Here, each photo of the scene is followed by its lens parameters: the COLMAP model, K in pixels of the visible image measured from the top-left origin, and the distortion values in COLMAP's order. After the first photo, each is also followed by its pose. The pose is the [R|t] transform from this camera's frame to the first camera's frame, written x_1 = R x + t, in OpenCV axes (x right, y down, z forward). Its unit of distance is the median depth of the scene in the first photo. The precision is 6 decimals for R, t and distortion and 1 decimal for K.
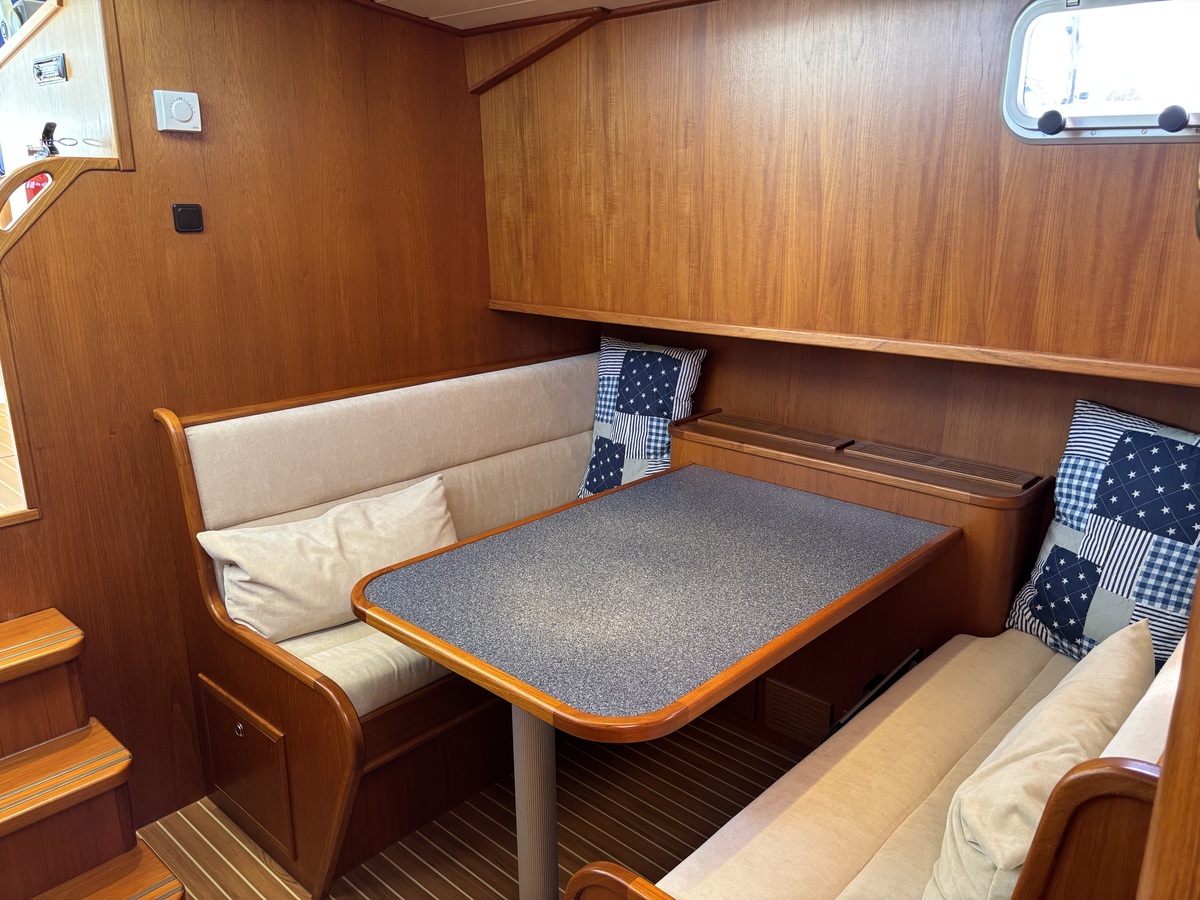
lens RADIAL K [[918.7, 0, 600.0], [0, 918.7, 450.0], [0, 0, 1]] dist [0.156763, -0.147117]
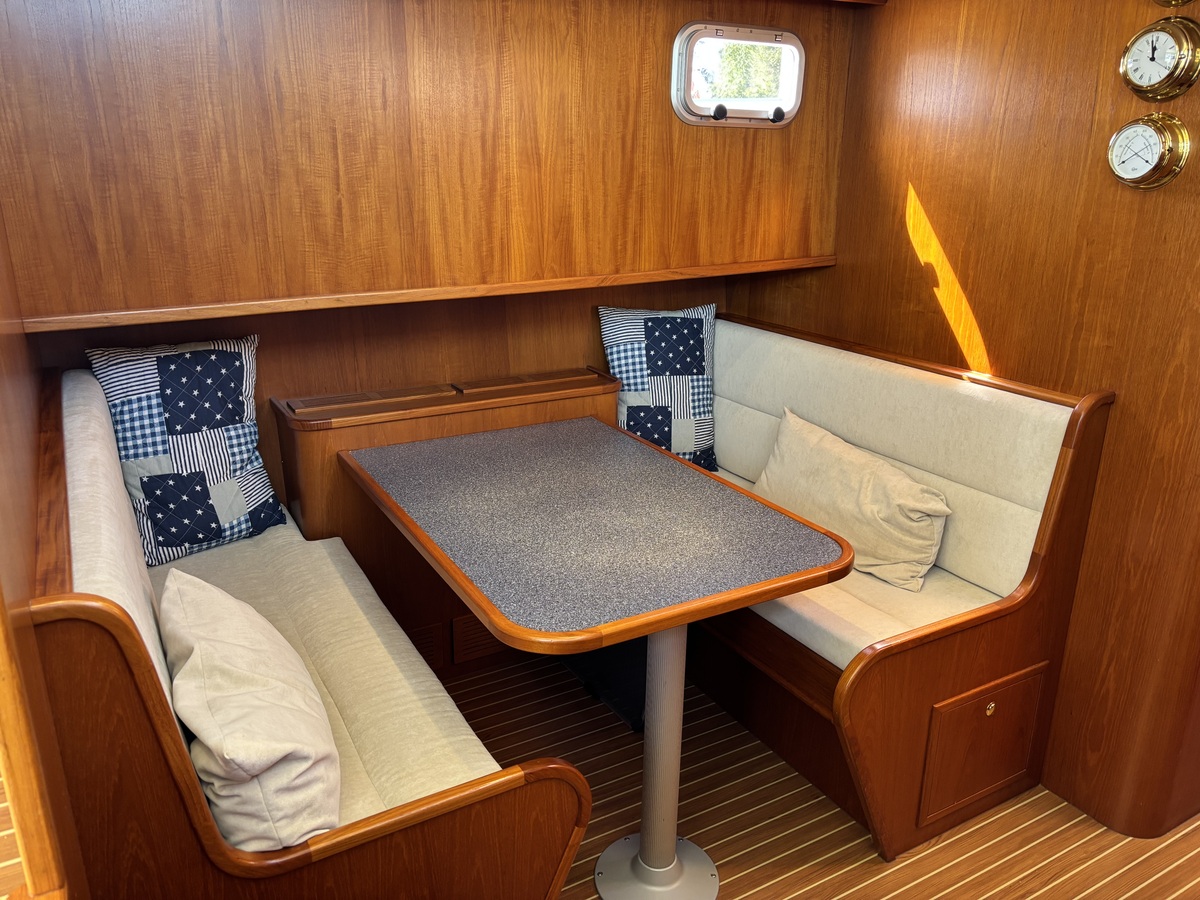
lens RADIAL K [[909.9, 0, 600.0], [0, 909.9, 450.0], [0, 0, 1]] dist [0.110067, -0.178613]
pose [[0.320706, -0.298547, 0.898898, -0.816966], [0.254756, 0.941244, 0.221720, -0.159508], [-0.912276, 0.157893, 0.377919, 0.534360]]
